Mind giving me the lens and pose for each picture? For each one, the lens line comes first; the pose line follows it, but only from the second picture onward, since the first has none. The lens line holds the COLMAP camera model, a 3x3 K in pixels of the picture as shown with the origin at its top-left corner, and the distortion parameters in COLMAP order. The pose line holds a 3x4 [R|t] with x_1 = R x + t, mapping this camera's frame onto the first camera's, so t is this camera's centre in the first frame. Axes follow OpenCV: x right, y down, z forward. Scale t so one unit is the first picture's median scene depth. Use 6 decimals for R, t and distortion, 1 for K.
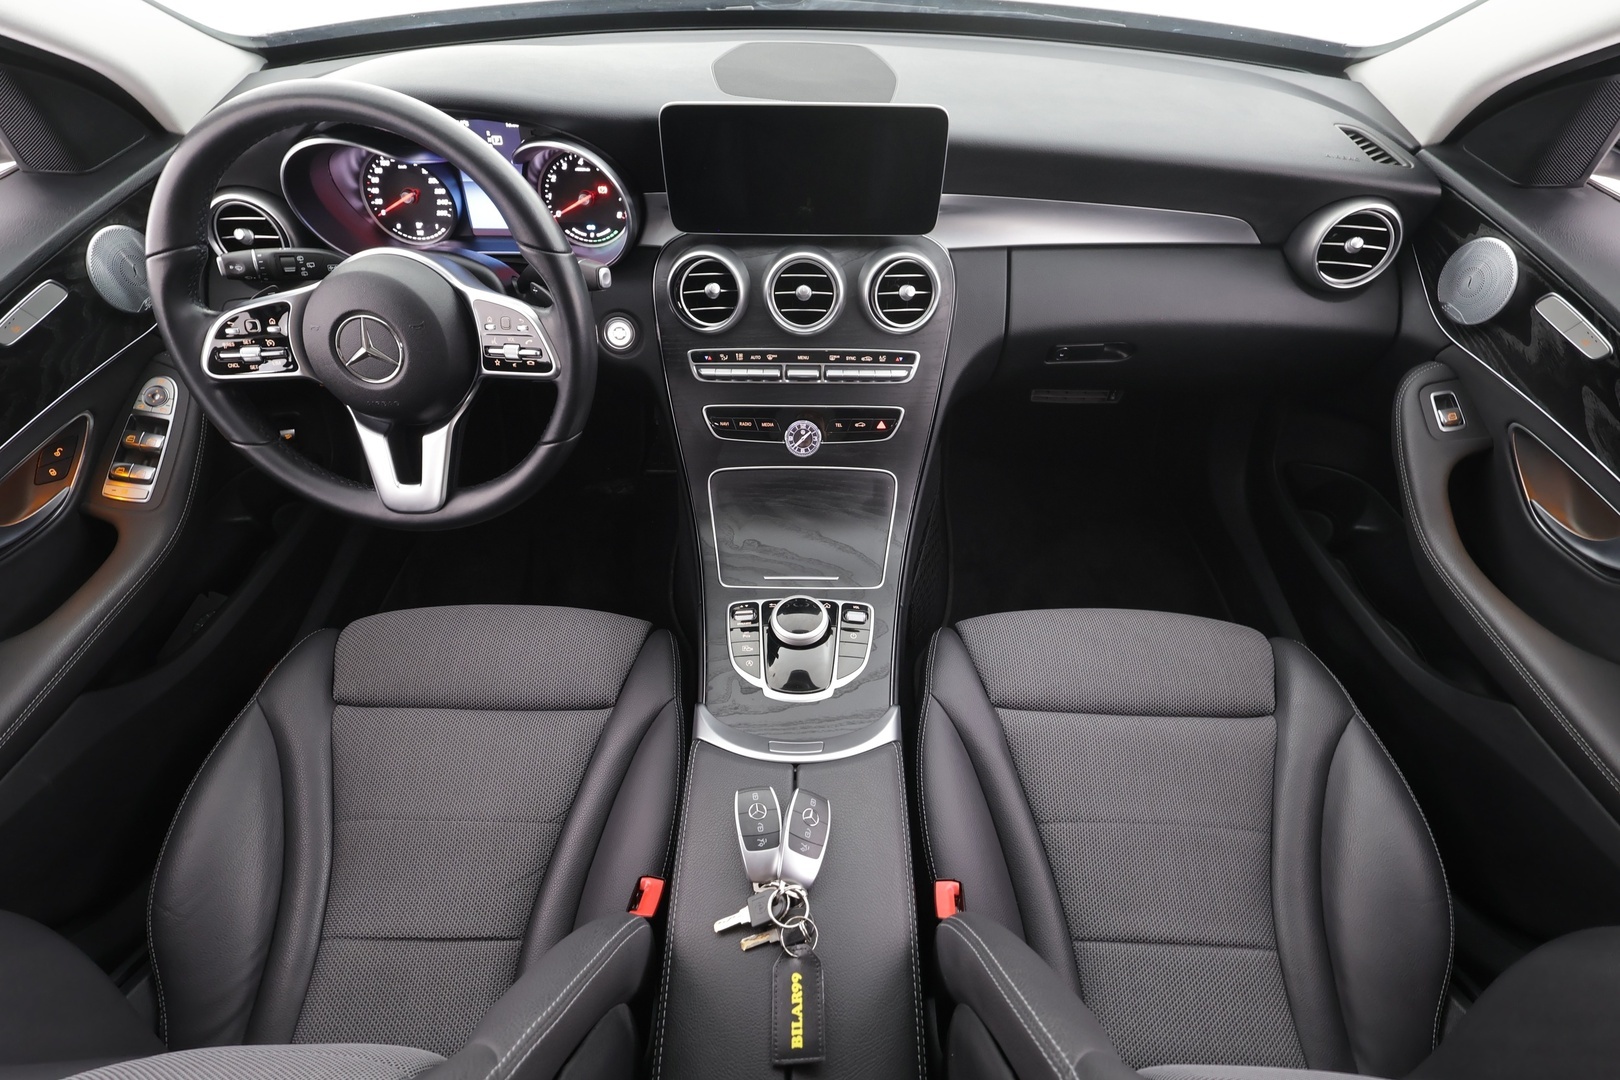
lens RADIAL K [[789.3, 0, 810.0], [0, 789.3, 540.0], [0, 0, 1]] dist [-0.000300, -0.000216]
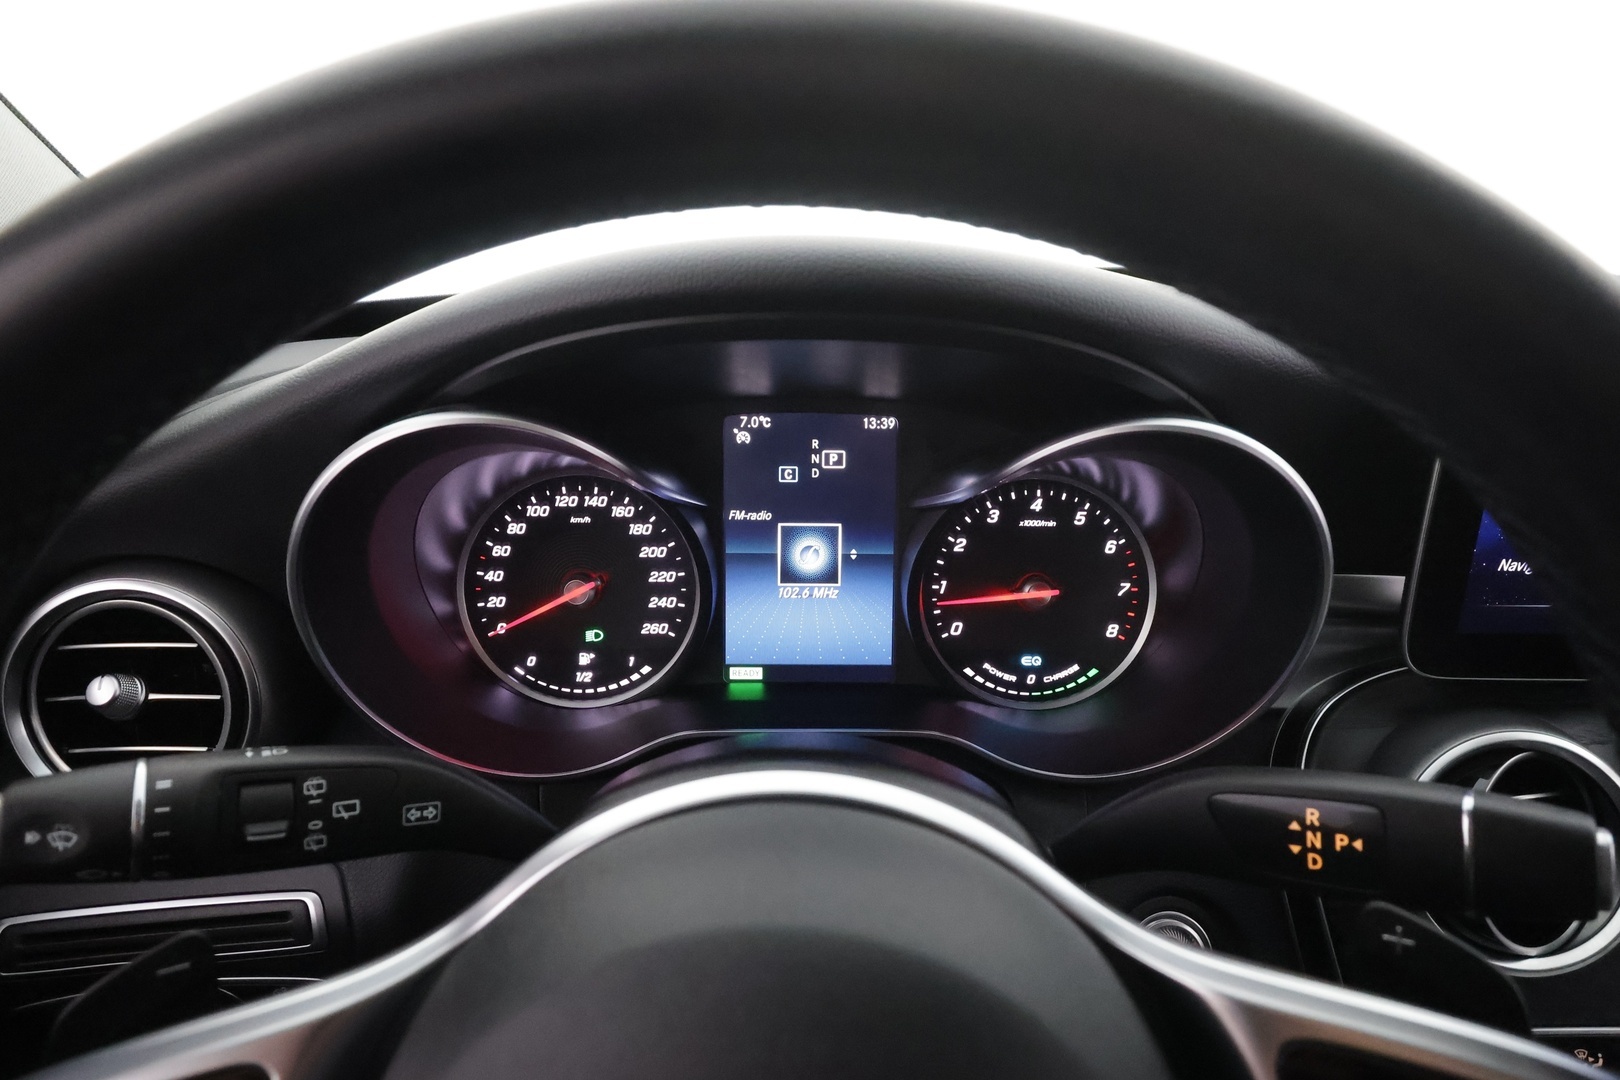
lens RADIAL K [[1028.6, 0, 810.0], [0, 1028.6, 540.0], [0, 0, 1]] dist [0.018728, 0.000266]
pose [[0.999932, -0.005315, 0.010378, -0.405637], [0.009512, 0.886580, -0.462477, -0.225322], [-0.006742, 0.462545, 0.886570, 0.548098]]
